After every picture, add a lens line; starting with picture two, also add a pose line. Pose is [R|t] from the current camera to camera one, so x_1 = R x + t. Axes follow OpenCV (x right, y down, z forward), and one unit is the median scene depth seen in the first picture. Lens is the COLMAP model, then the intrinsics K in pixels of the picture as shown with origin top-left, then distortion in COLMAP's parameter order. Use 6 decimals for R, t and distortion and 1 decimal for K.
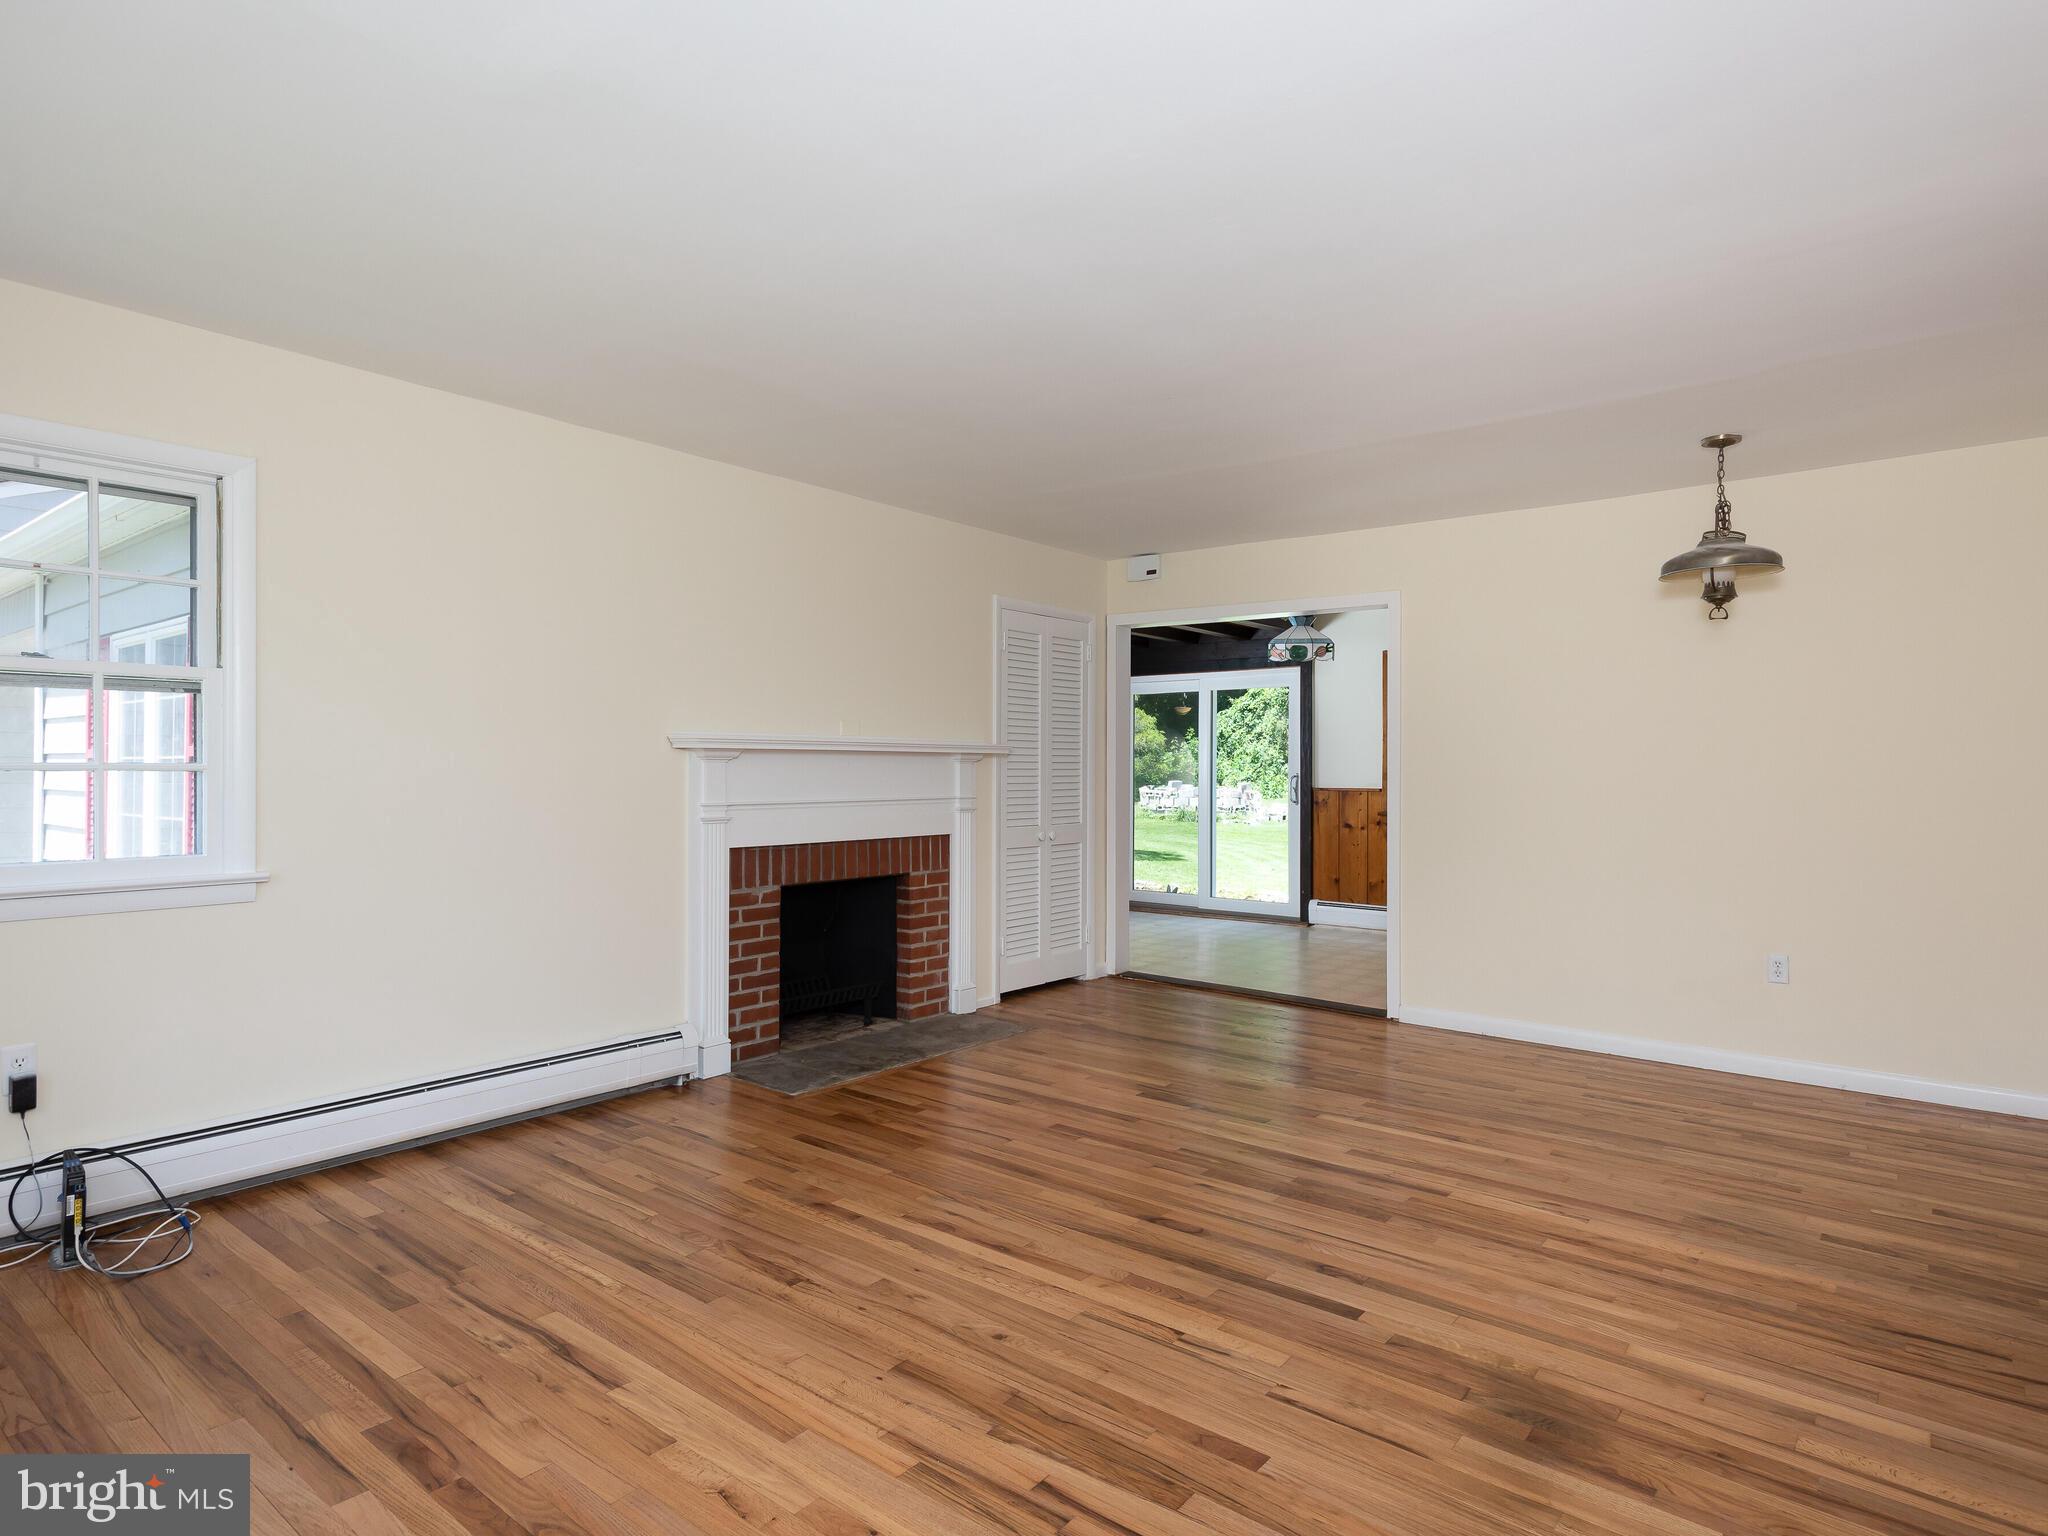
lens RADIAL K [[1140.9, 0, 1026.2], [0, 1140.9, 758.9], [0, 0, 1]] dist [0.015897, -0.002810]
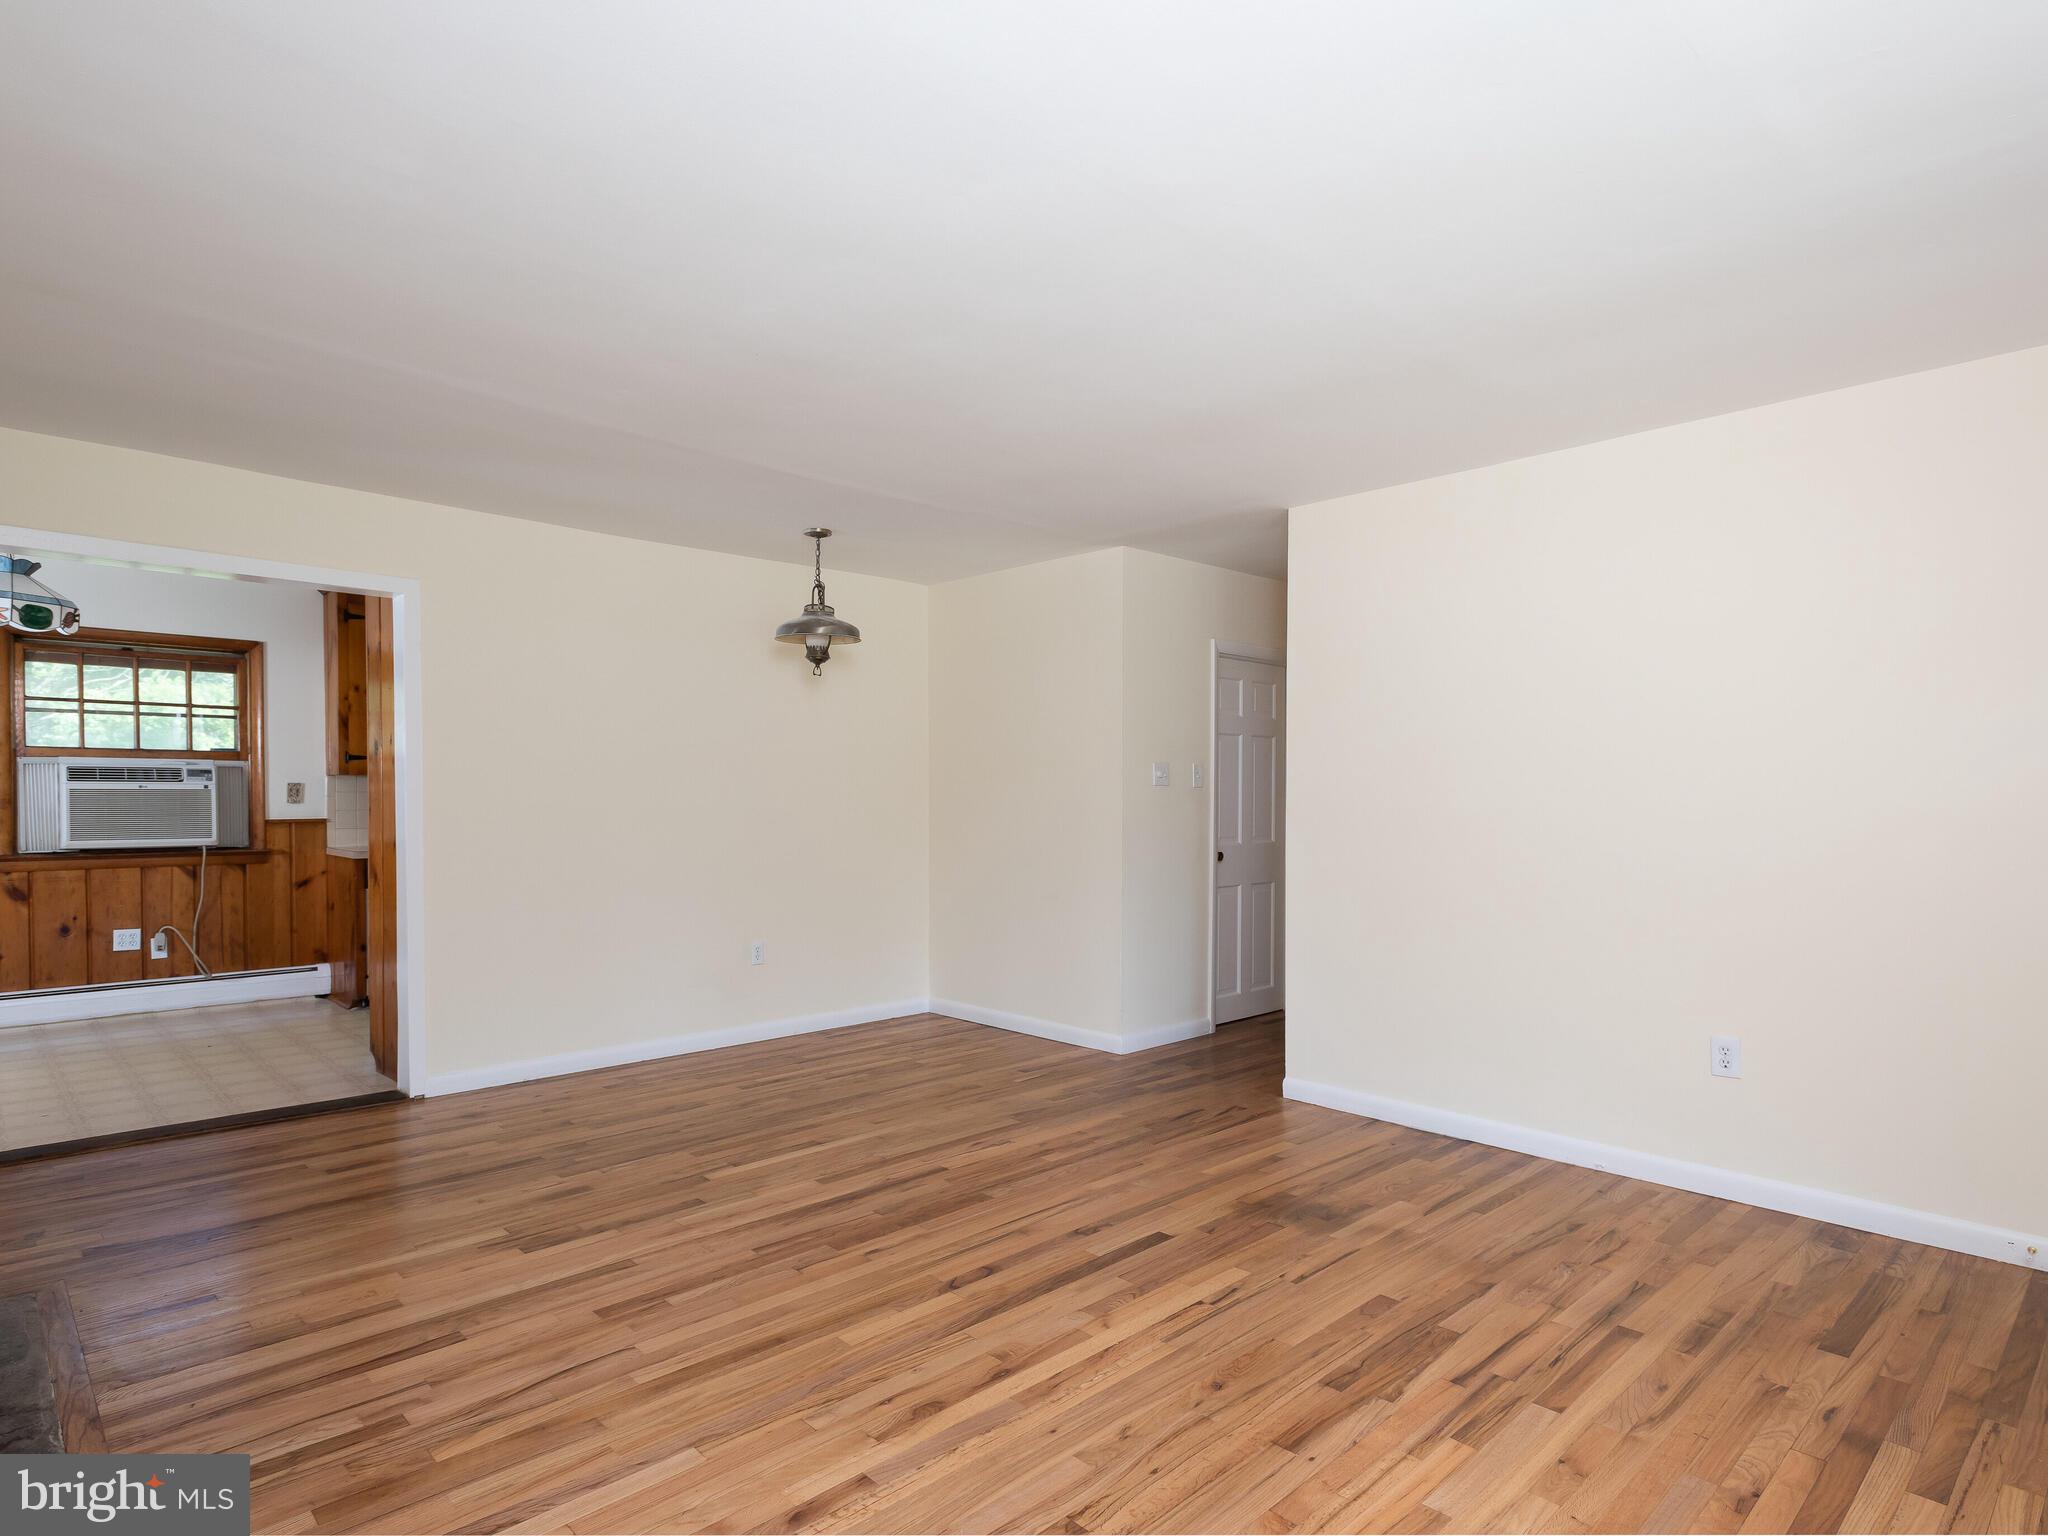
lens RADIAL K [[1140.9, 0, 1020.8], [0, 1140.9, 785.1], [0, 0, 1]] dist [0.015897, -0.002810]
pose [[0.120190, -0.000350, 0.992751, -0.542256], [-0.009896, 0.999950, 0.001551, -0.004917], [-0.992702, -0.010010, 0.120180, 0.562309]]
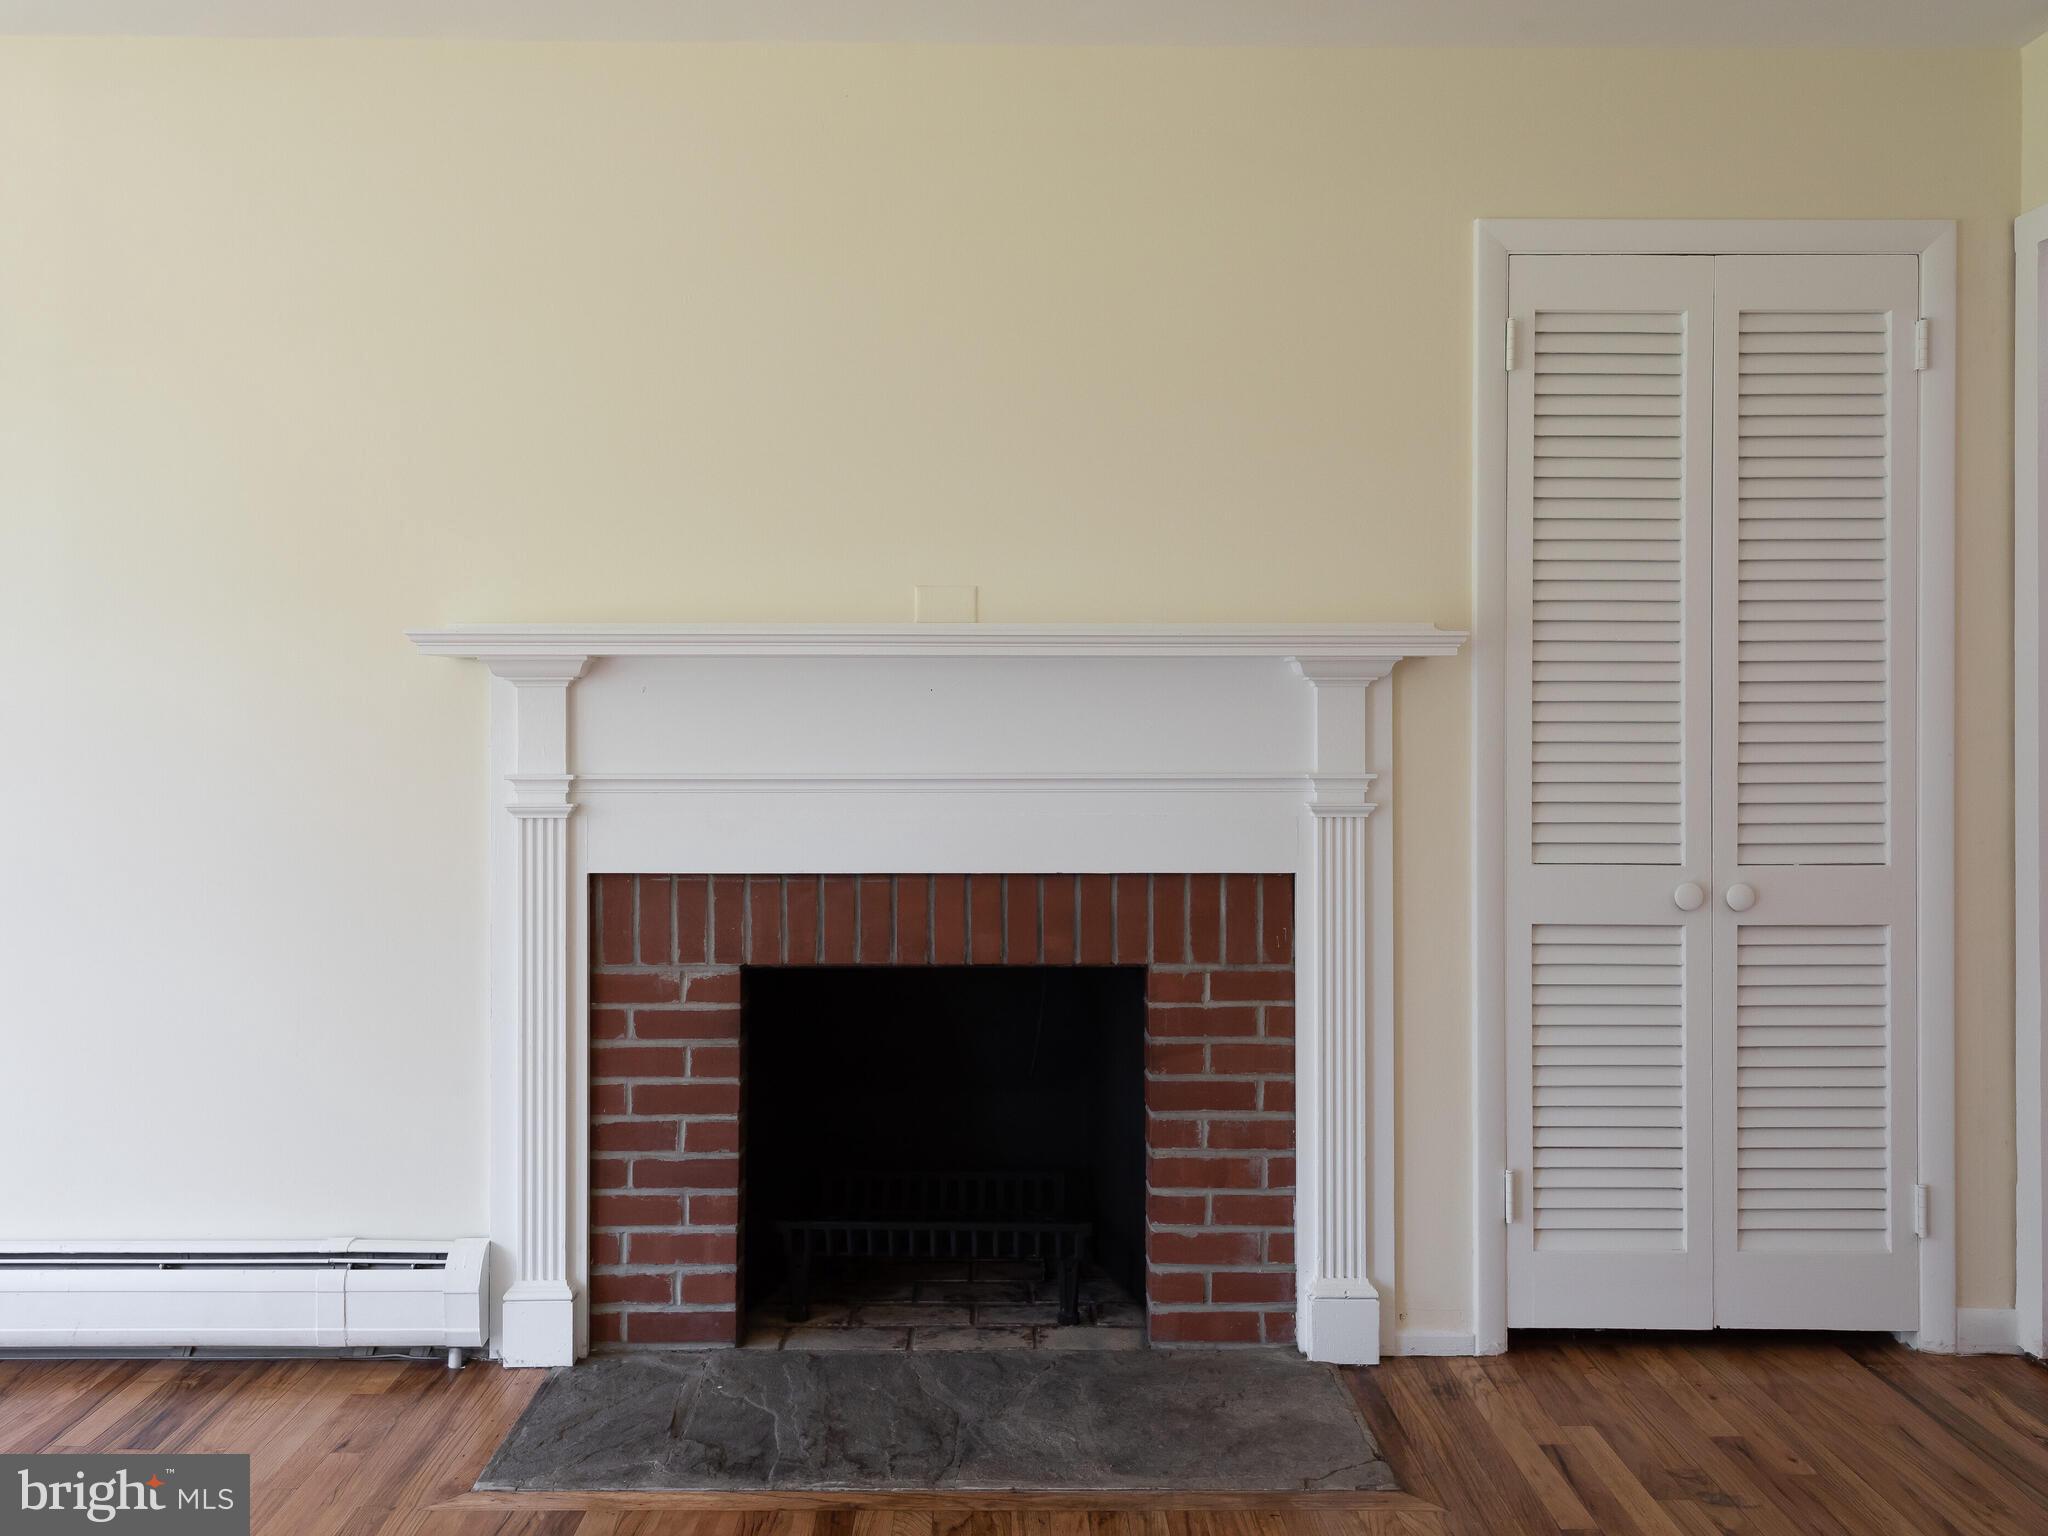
lens RADIAL K [[1519.2, 0, 1021.0], [0, 1519.2, 720.8], [0, 0, 1]] dist [0.028360, -0.015740]
pose [[0.636916, -0.009720, -0.770872, 0.324153], [0.006513, 0.999953, -0.007227, 0.022223], [0.770905, -0.000418, 0.636950, 0.741589]]
